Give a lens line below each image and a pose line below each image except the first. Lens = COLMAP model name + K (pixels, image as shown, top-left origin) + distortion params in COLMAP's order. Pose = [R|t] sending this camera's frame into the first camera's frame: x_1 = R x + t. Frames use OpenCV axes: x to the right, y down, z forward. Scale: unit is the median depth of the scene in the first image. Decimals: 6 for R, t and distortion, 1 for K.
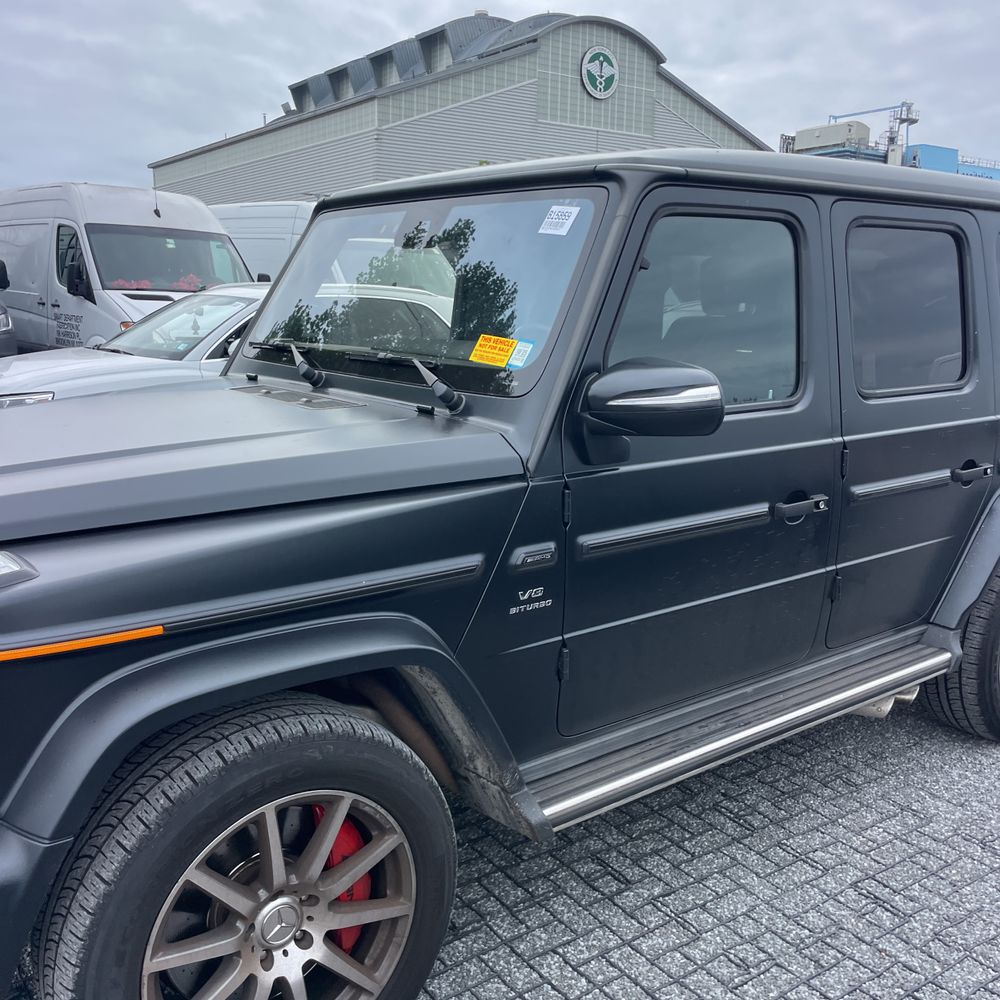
lens RADIAL K [[974.9, 0, 479.8], [0, 974.9, 491.8], [0, 0, 1]] dist [0.094338, -0.127454]
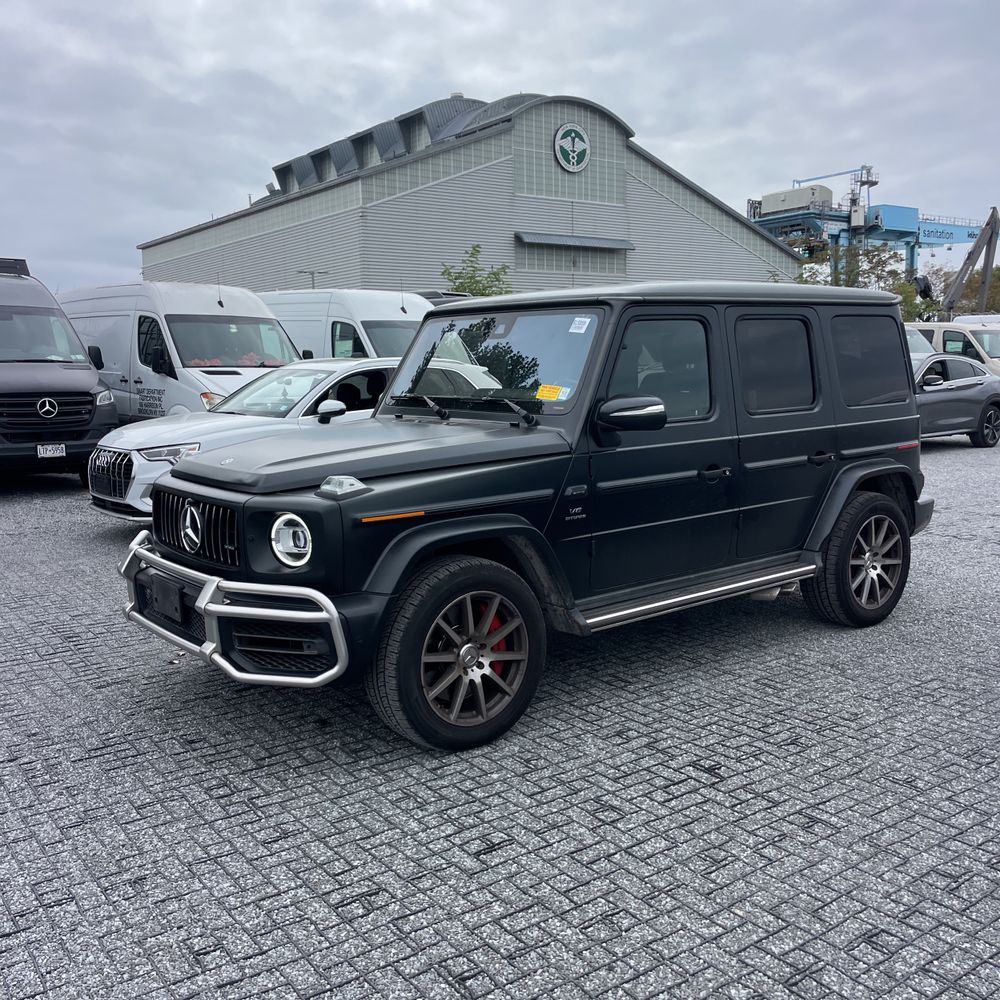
lens RADIAL K [[974.9, 0, 479.8], [0, 974.9, 491.8], [0, 0, 1]] dist [0.094338, -0.127454]
pose [[0.999335, -0.033783, 0.013753, -0.151770], [0.034596, 0.997356, -0.063910, 0.165875], [-0.011558, 0.064343, 0.997861, -0.891220]]
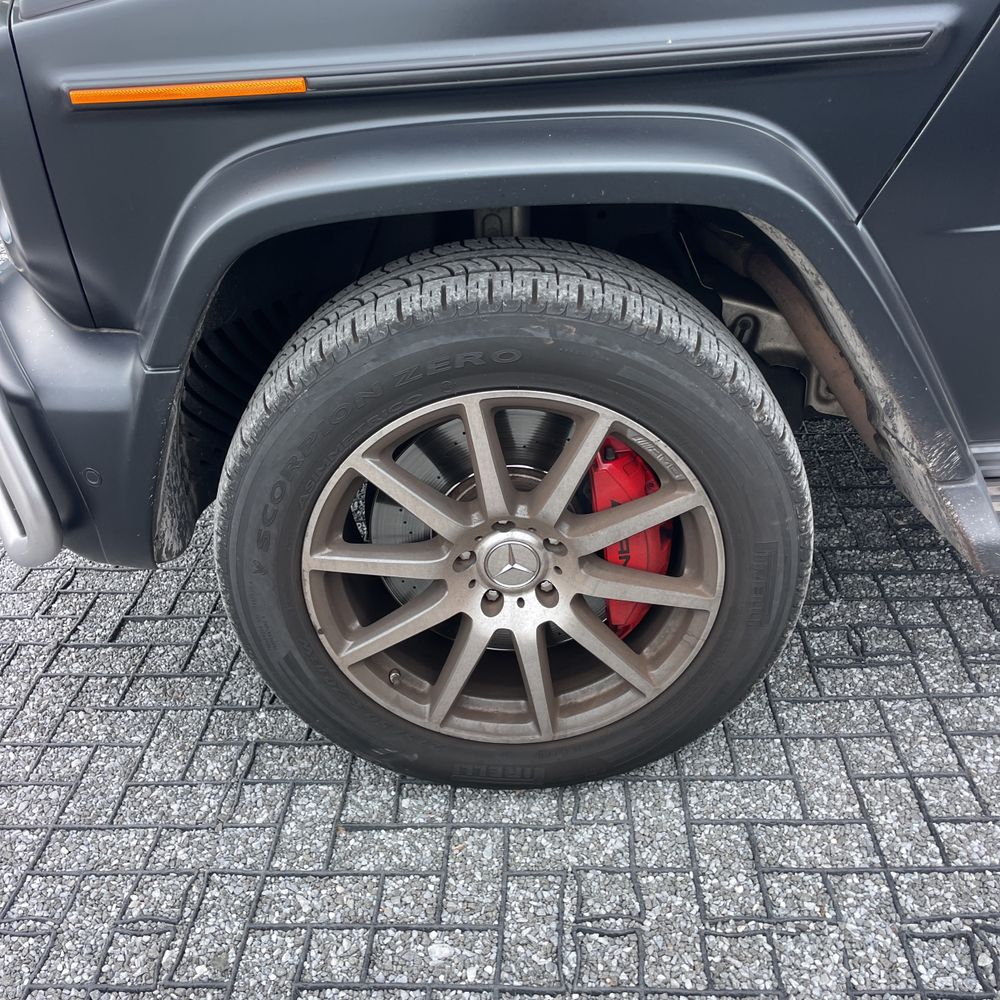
lens RADIAL K [[1004.4, 0, 513.2], [0, 1004.4, 483.1], [0, 0, 1]] dist [0.077052, -0.103407]
pose [[0.798325, 0.246809, -0.549330, 0.138939], [-0.043817, 0.933551, 0.355758, 0.096475], [0.600631, -0.259940, 0.756091, 0.361008]]
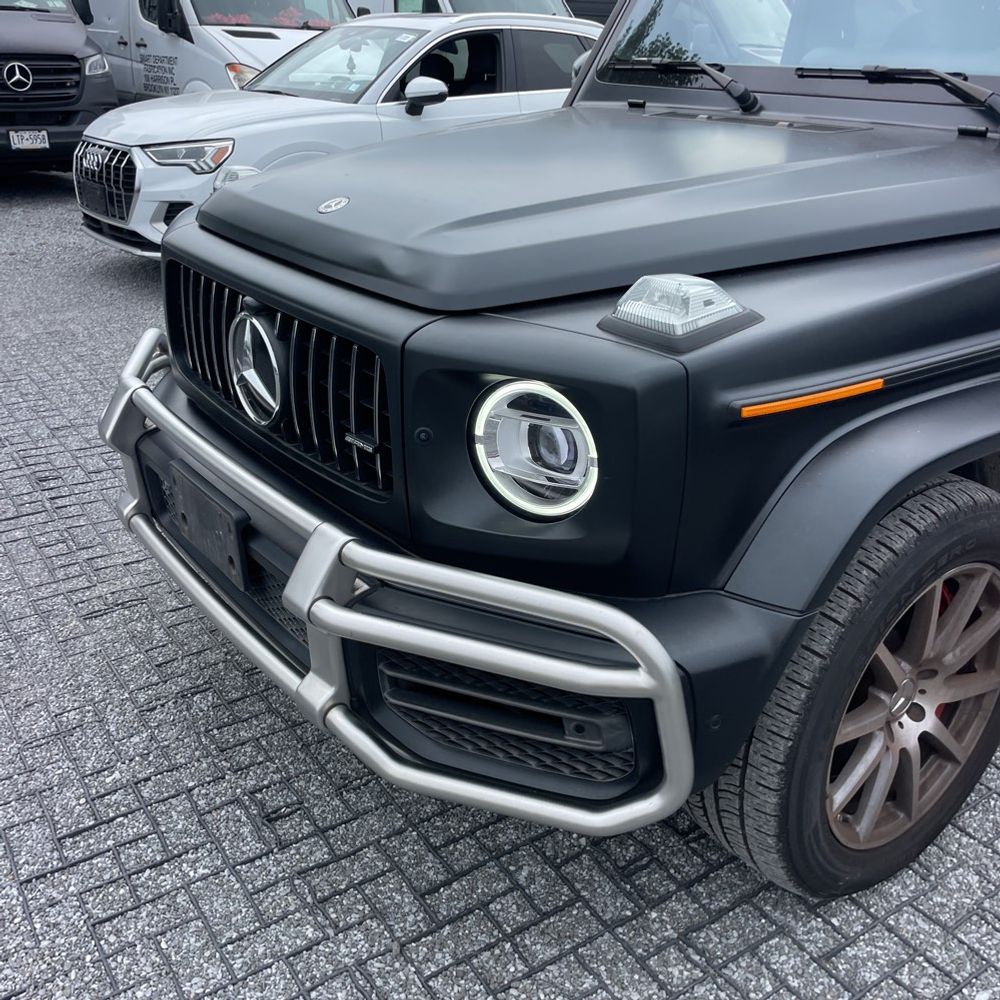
lens RADIAL K [[980.7, 0, 500.0], [0, 980.7, 500.0], [0, 0, 1]] dist [0.085278, -0.114212]
pose [[0.999993, 0.003490, -0.000909, -0.450455], [-0.003189, 0.973401, 0.229084, 0.028846], [0.001684, -0.229080, 0.973406, 0.091879]]
